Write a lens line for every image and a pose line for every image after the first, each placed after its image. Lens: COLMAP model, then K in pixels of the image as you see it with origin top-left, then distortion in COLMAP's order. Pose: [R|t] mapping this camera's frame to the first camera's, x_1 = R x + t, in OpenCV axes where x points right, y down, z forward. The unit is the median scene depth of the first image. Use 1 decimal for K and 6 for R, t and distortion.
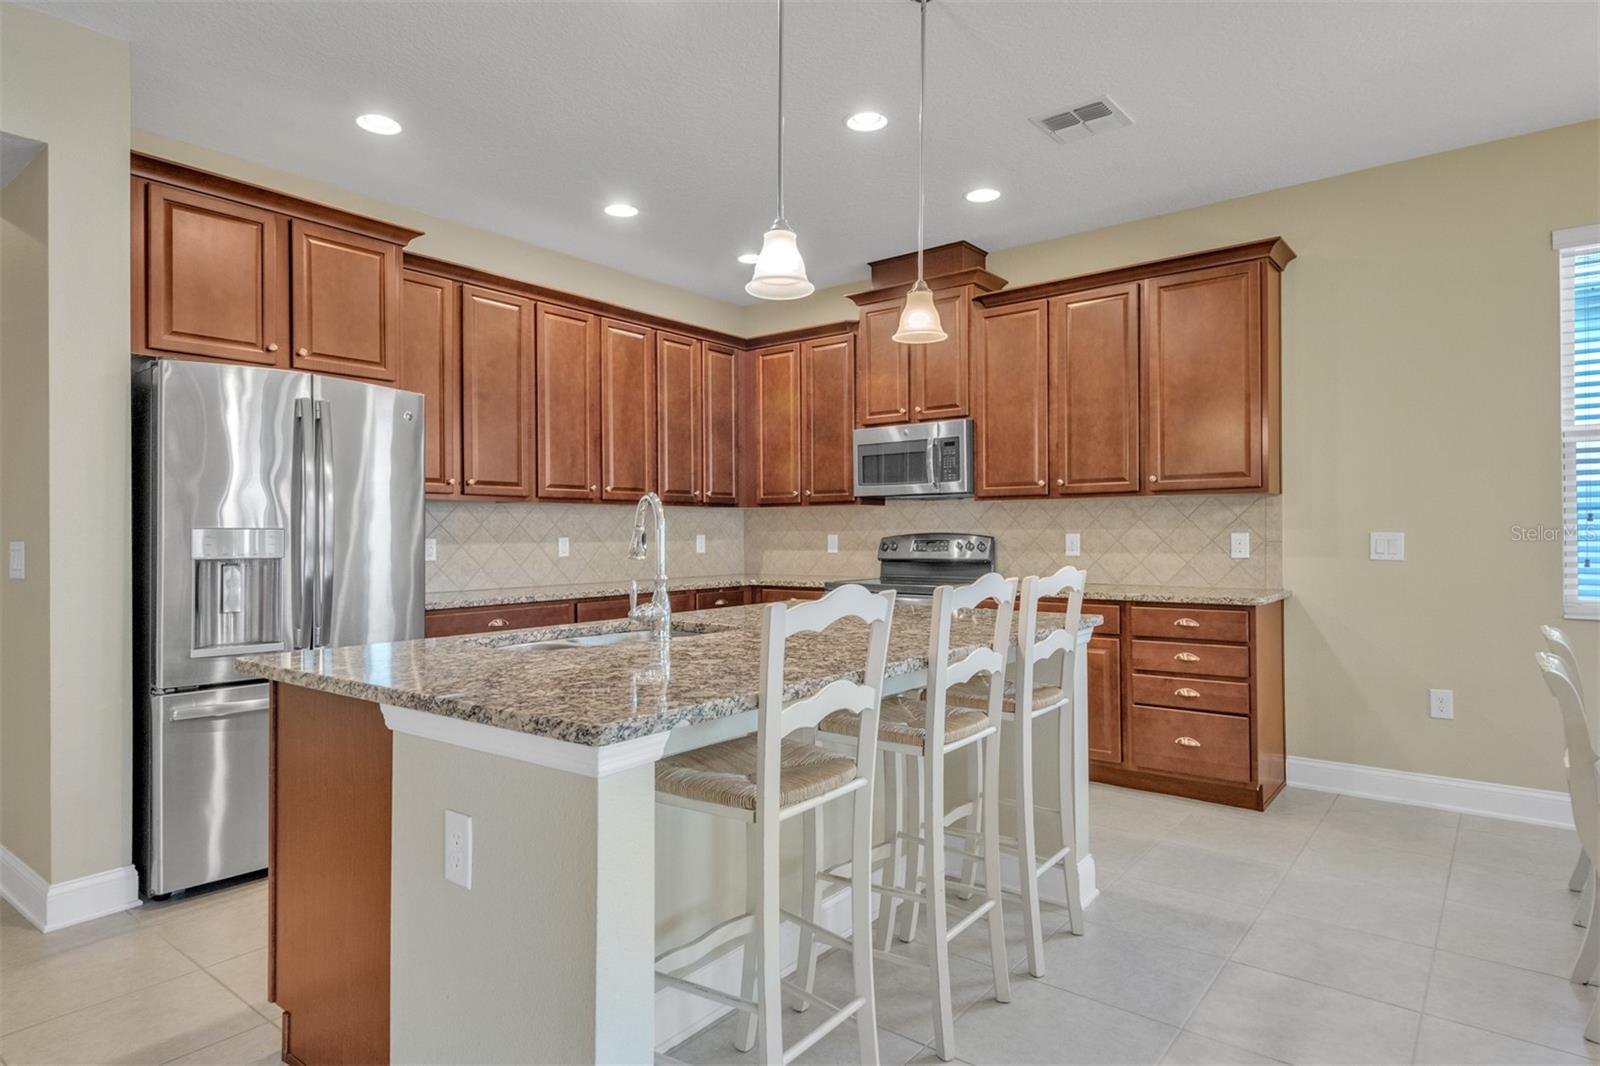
lens RADIAL K [[884.0, 0, 795.5], [0, 884.0, 533.5], [0, 0, 1]] dist [0.000495, -0.002851]
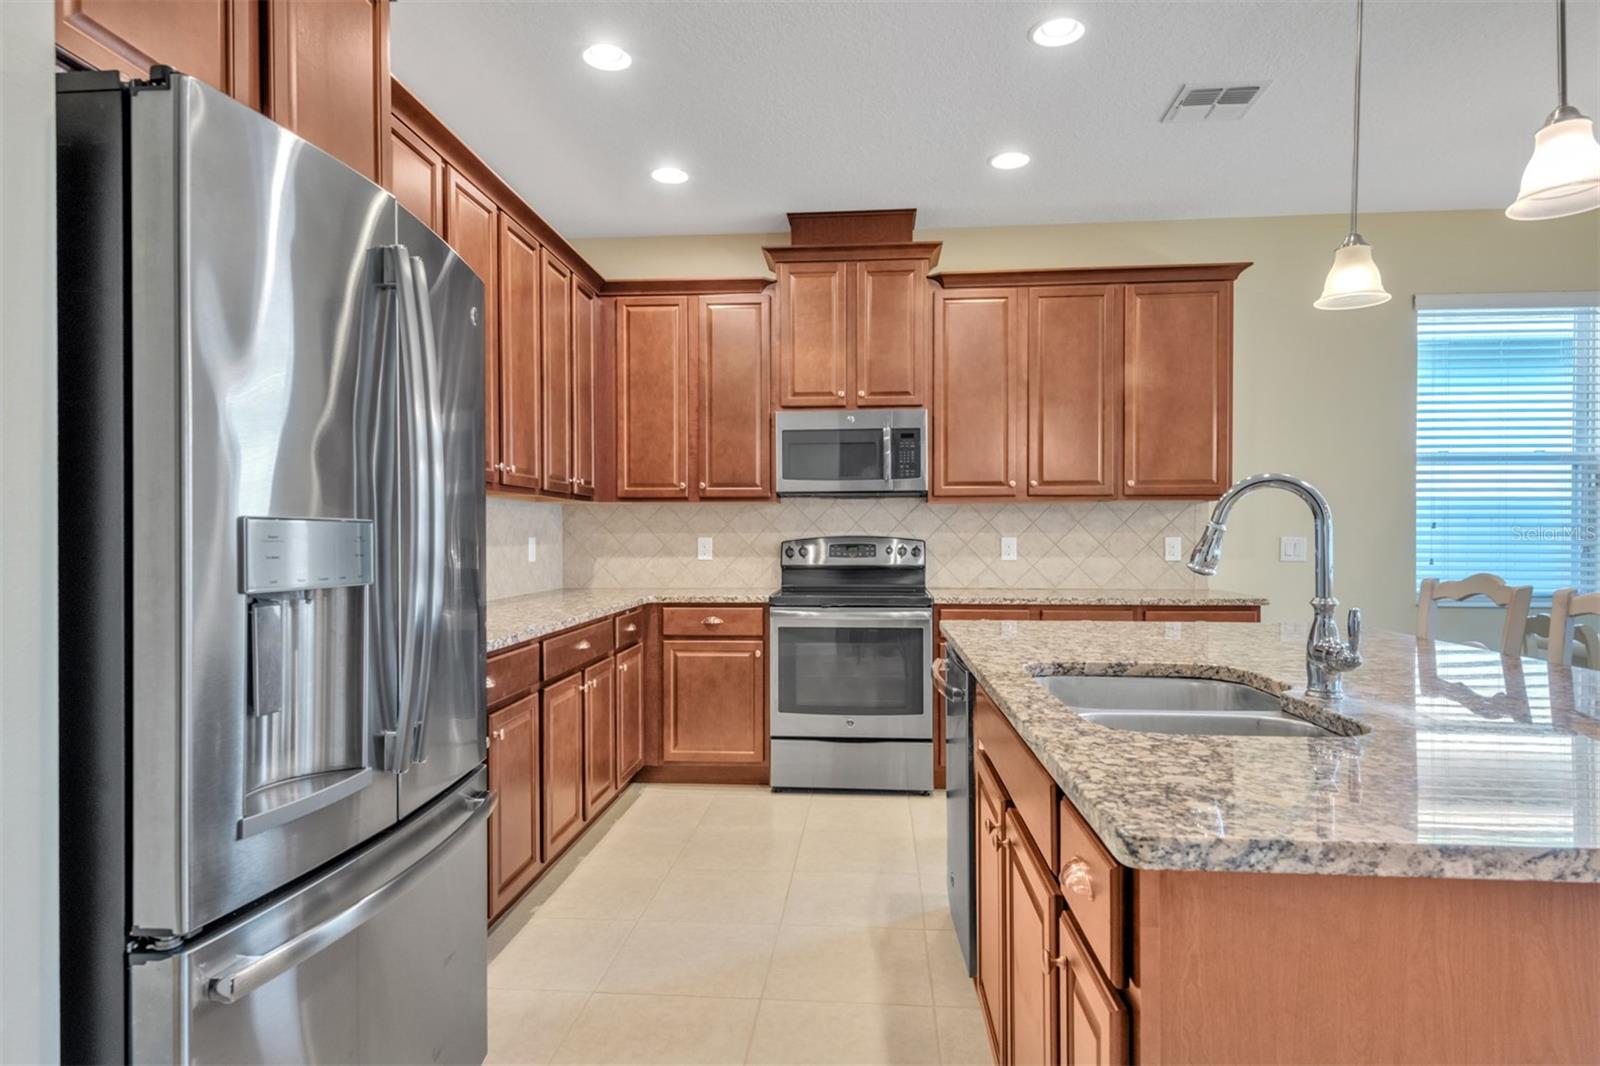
lens RADIAL K [[884.0, 0, 798.5], [0, 884.0, 541.7], [0, 0, 1]] dist [0.000495, -0.002851]
pose [[0.836069, 0.000575, 0.548625, -0.379069], [-0.003204, 0.999988, 0.003834, 0.001927], [-0.548615, -0.004963, 0.836060, 0.299873]]
